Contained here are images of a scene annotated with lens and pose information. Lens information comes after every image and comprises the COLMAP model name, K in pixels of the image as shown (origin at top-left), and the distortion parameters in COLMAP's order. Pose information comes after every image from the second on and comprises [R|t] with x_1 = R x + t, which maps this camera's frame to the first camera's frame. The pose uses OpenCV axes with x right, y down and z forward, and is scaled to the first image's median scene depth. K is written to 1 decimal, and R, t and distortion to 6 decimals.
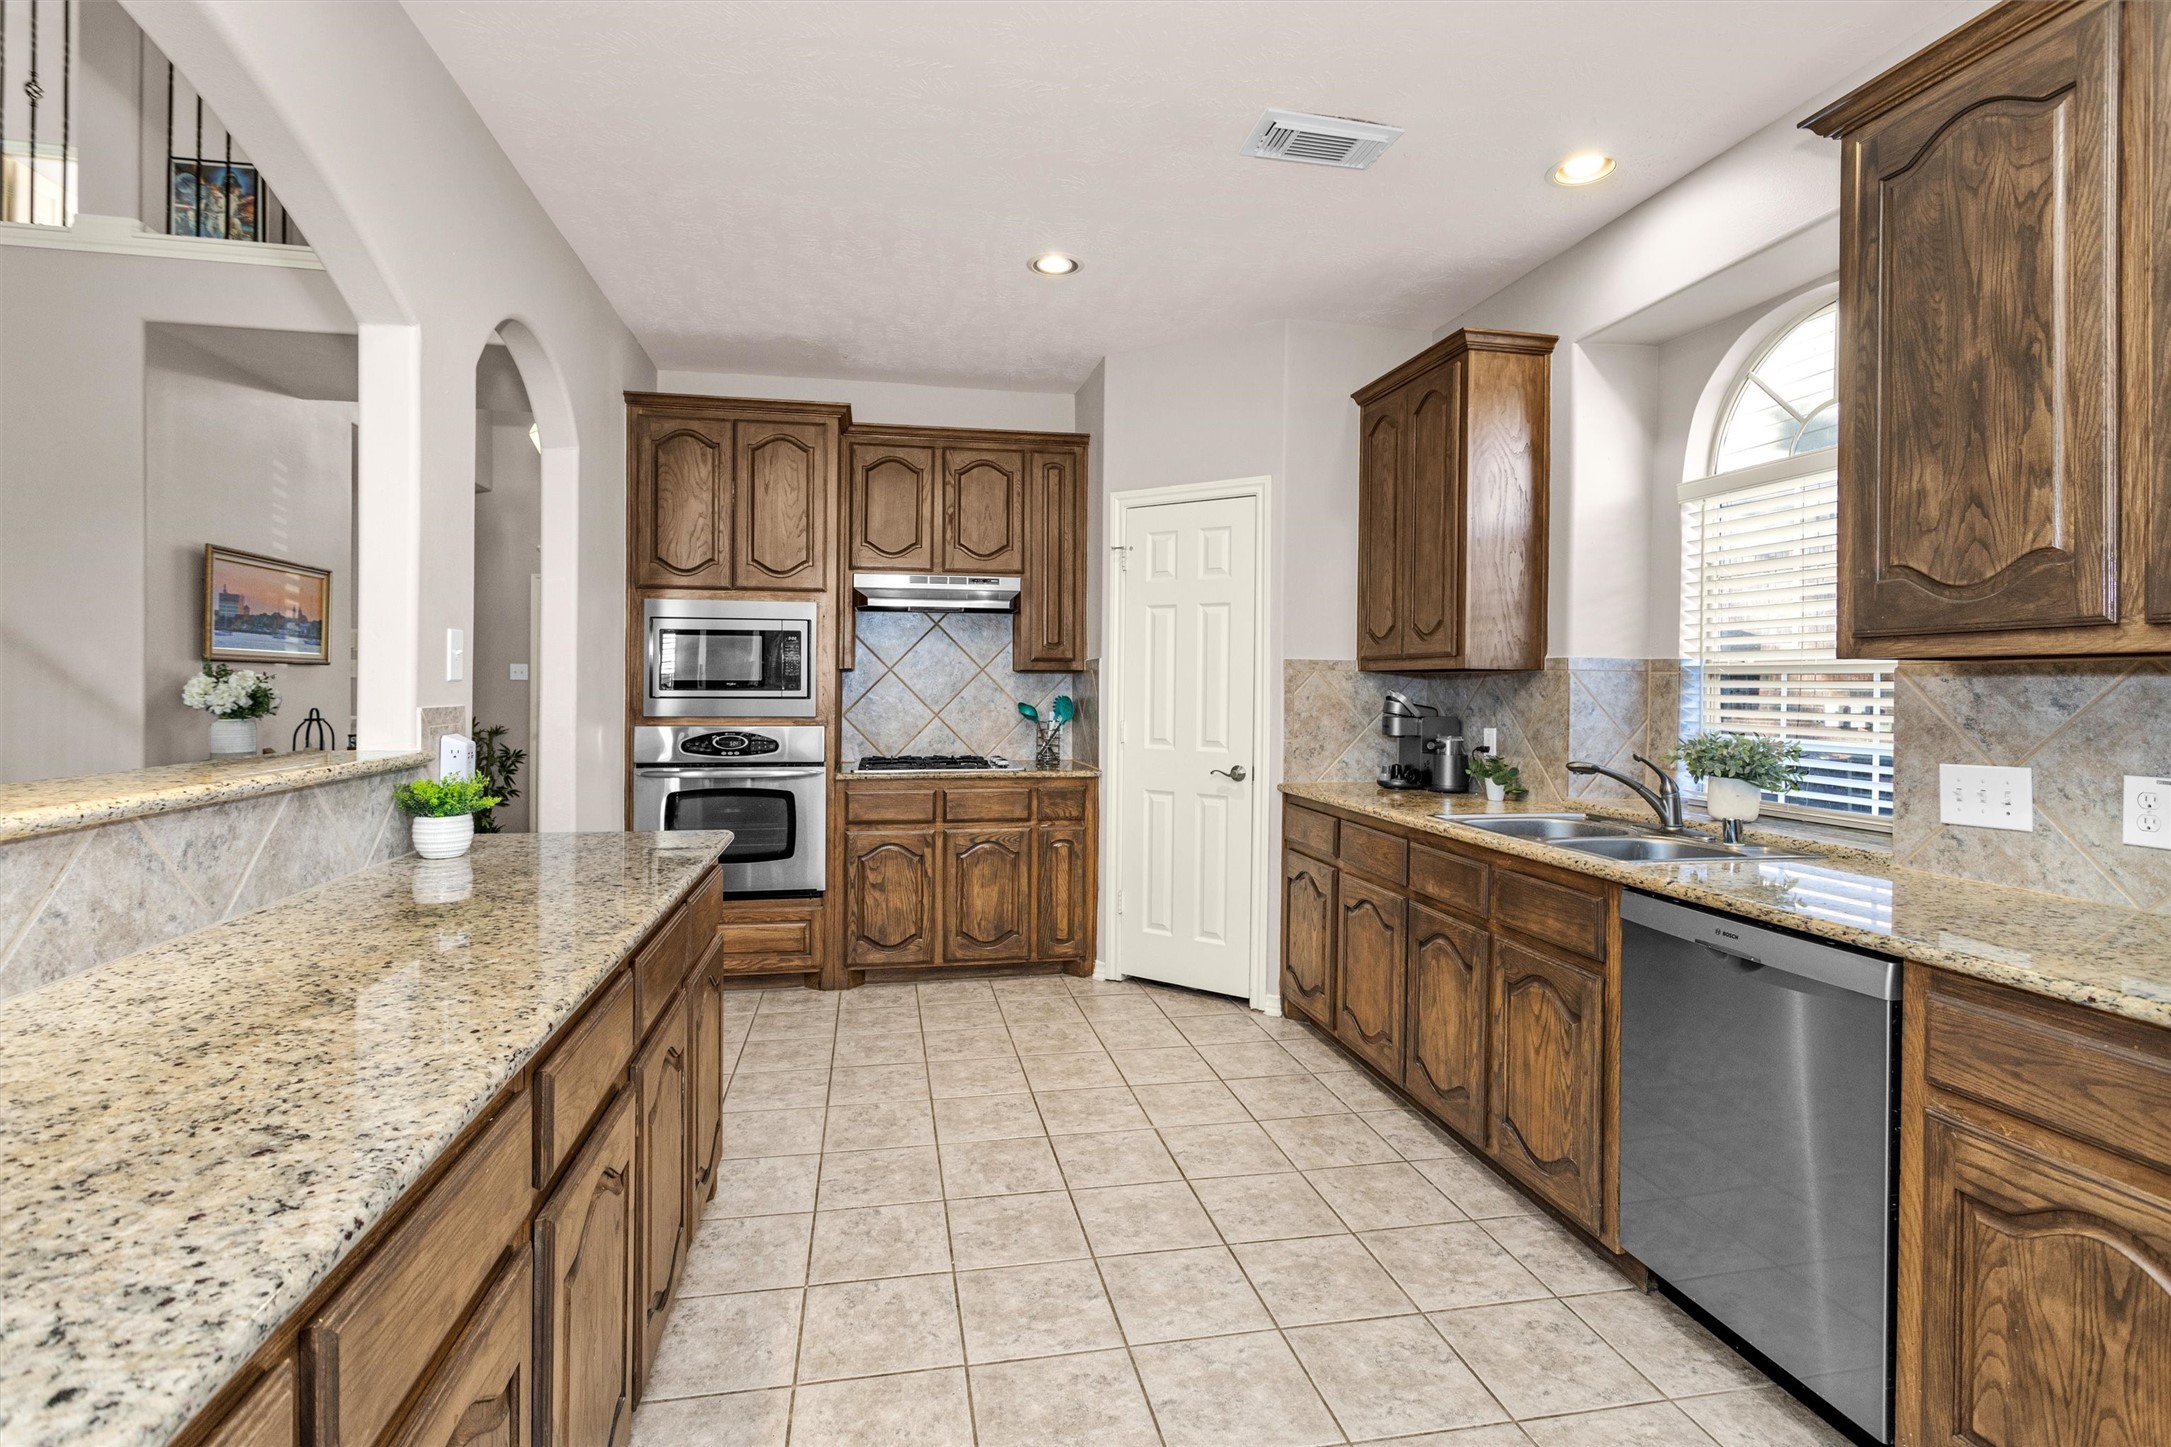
lens RADIAL K [[1043.9, 0, 1082.6], [0, 1043.9, 689.6], [0, 0, 1]] dist [-0.002786, -0.000873]
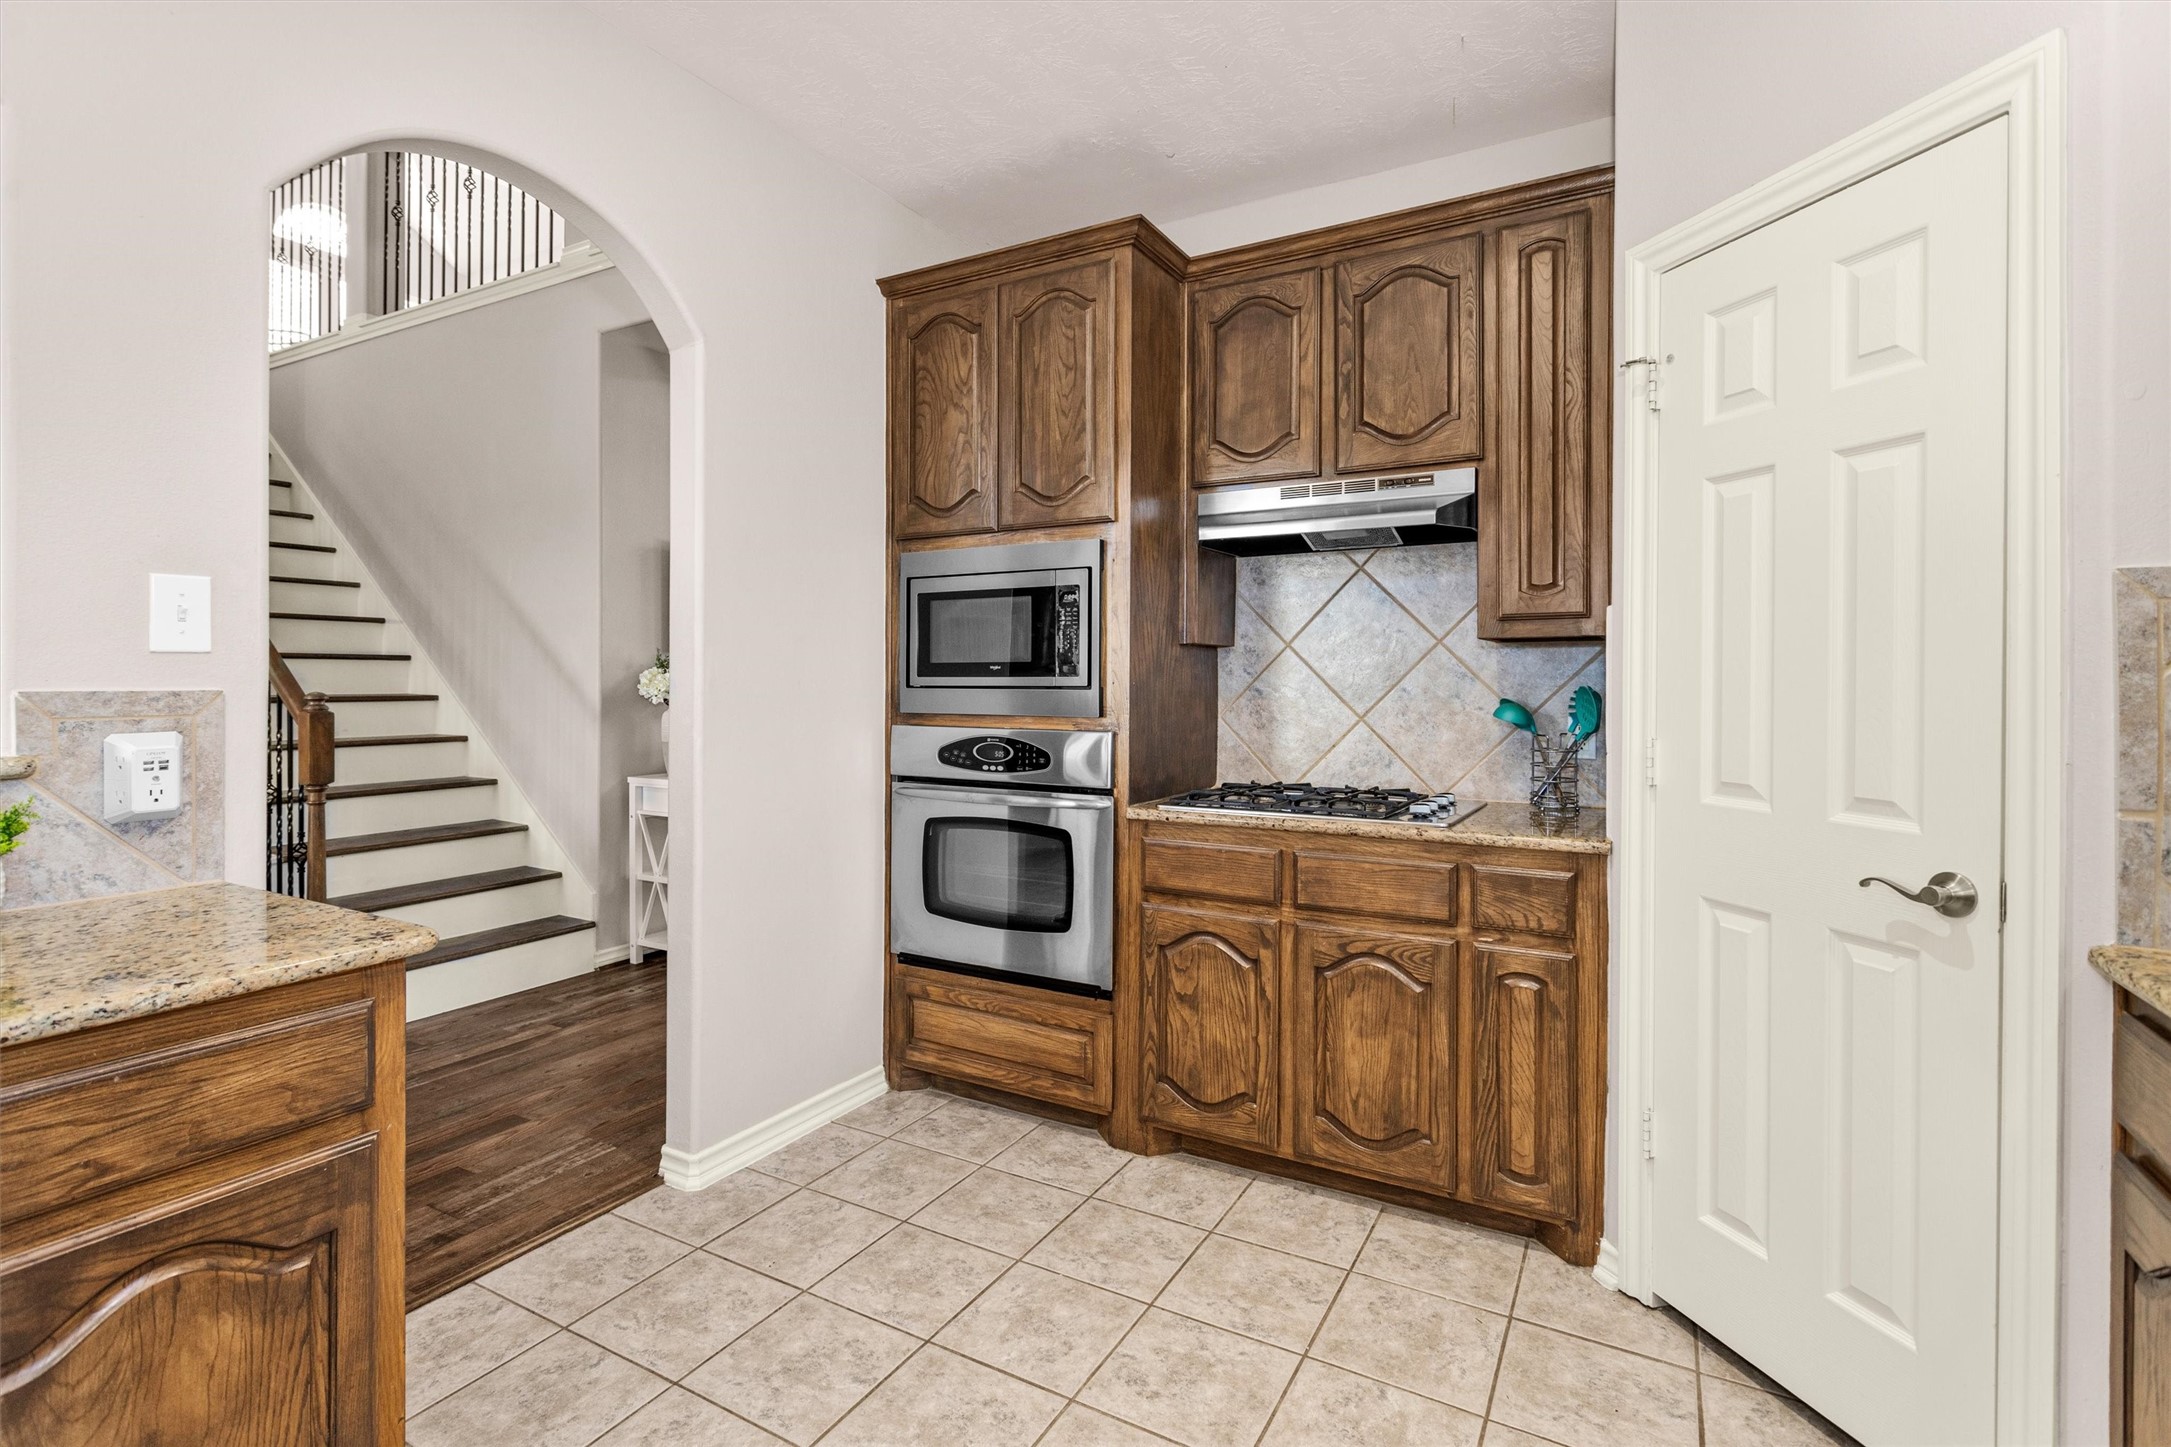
lens RADIAL K [[1043.9, 0, 1056.5], [0, 1043.9, 683.2], [0, 0, 1]] dist [-0.002786, -0.000873]
pose [[0.751539, -0.002650, -0.659683, 0.144469], [-0.000757, 0.999988, -0.004880, 0.007964], [0.659688, 0.004168, 0.751528, 0.488047]]
